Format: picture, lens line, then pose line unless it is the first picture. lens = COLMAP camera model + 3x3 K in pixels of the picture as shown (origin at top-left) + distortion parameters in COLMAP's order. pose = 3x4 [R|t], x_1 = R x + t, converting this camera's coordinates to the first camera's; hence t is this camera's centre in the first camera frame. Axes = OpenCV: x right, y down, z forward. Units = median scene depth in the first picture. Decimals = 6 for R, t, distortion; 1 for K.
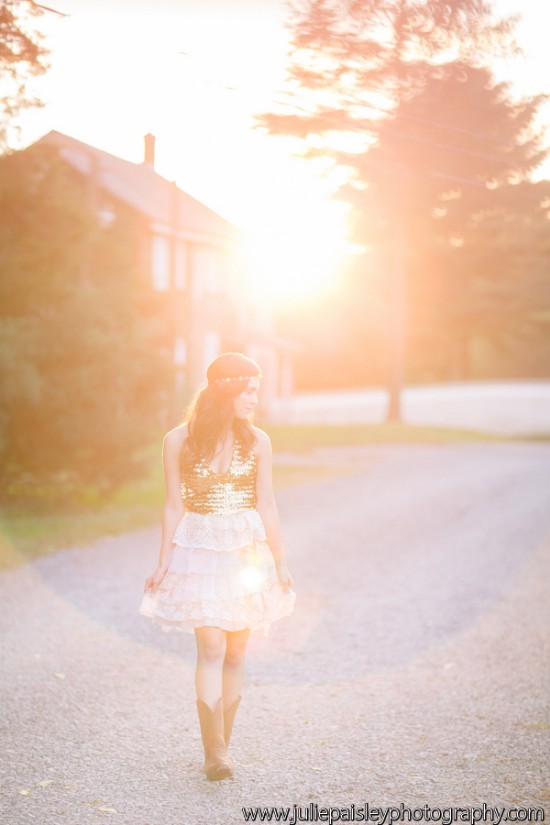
lens RADIAL K [[1916.6, 0, 275.0], [0, 1916.6, 412.5], [0, 0, 1]] dist [-0.139889, -0.146213]
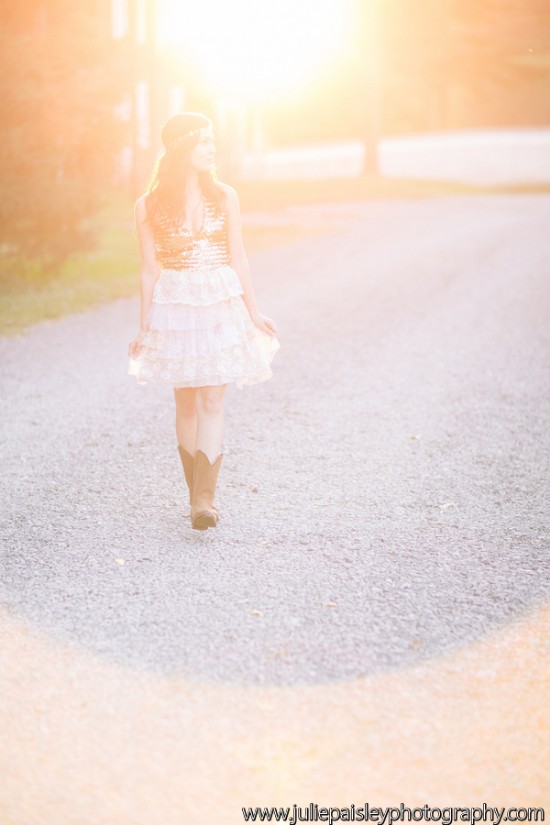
lens RADIAL K [[1916.6, 0, 275.0], [0, 1916.6, 412.5], [0, 0, 1]] dist [-0.139889, -0.146213]
pose [[0.999651, -0.024693, 0.009374, 0.016824], [0.023287, 0.991452, 0.128374, -0.006296], [-0.012463, -0.128111, 0.991682, 0.260550]]
